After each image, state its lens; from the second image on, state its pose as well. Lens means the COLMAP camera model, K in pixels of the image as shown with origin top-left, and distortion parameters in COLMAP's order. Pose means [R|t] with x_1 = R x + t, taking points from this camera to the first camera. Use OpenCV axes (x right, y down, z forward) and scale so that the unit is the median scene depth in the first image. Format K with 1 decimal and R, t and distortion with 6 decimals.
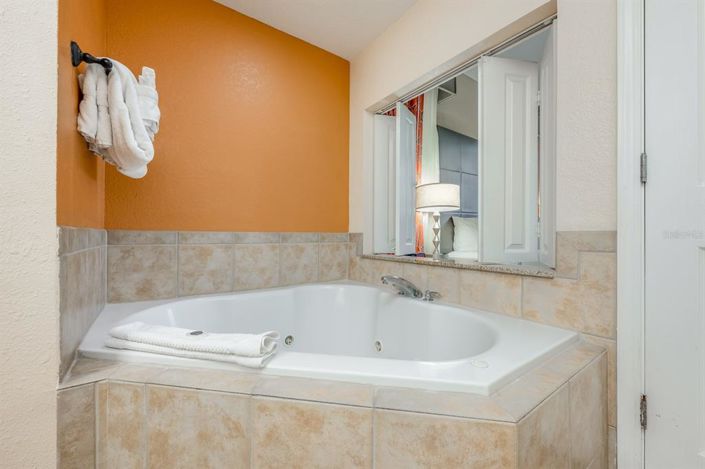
lens RADIAL K [[278.1, 0, 352.5], [0, 278.1, 234.5], [0, 0, 1]] dist [-0.000171, 0.000085]
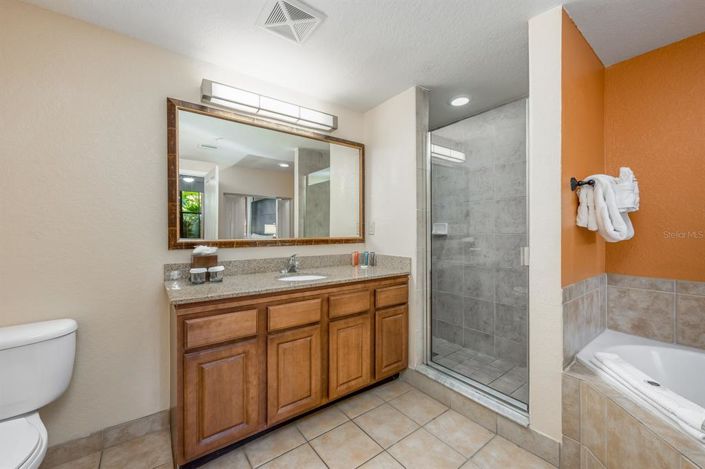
lens RADIAL K [[278.1, 0, 352.5], [0, 278.1, 234.5], [0, 0, 1]] dist [-0.000171, 0.000085]
pose [[0.023940, -0.003130, -0.999709, 0.626094], [0.001246, 0.999994, -0.003101, -0.298904], [0.999713, -0.001172, 0.023944, -0.372908]]
